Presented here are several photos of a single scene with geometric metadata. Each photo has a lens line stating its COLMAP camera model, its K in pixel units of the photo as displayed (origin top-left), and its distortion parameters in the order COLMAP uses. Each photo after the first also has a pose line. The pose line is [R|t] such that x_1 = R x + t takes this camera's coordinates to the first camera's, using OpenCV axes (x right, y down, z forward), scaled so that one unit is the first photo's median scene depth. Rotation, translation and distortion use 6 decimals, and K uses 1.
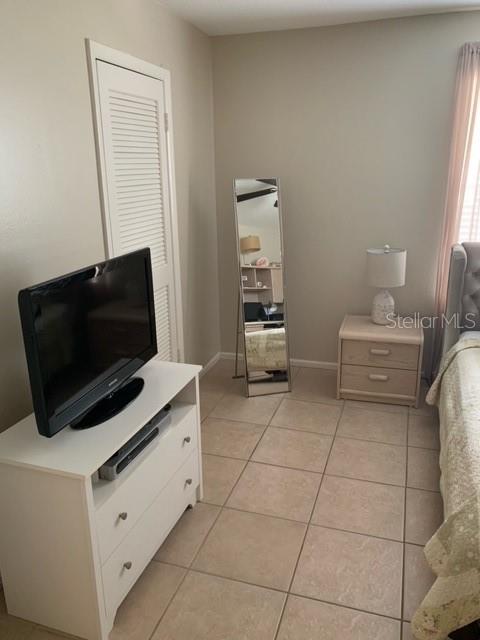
lens RADIAL K [[508.1, 0, 240.1], [0, 508.1, 322.8], [0, 0, 1]] dist [0.028525, -0.044784]
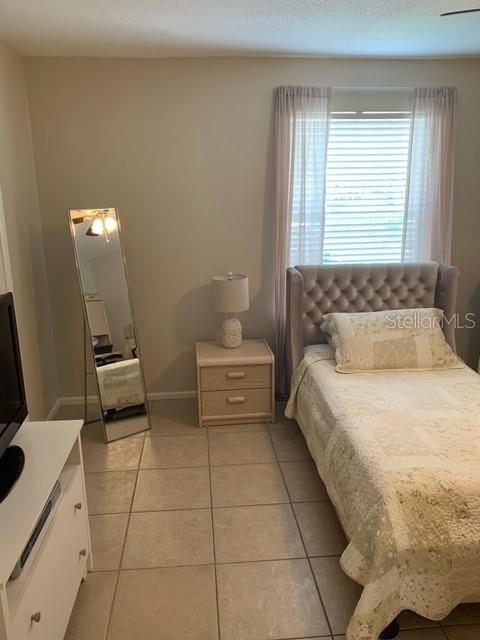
lens RADIAL K [[508.1, 0, 236.1], [0, 508.1, 324.7], [0, 0, 1]] dist [0.028525, -0.044784]
pose [[0.923992, -0.096556, 0.370022, -0.104828], [0.112787, 0.993366, -0.022429, -0.022817], [-0.365402, 0.062458, 0.928752, 0.042019]]
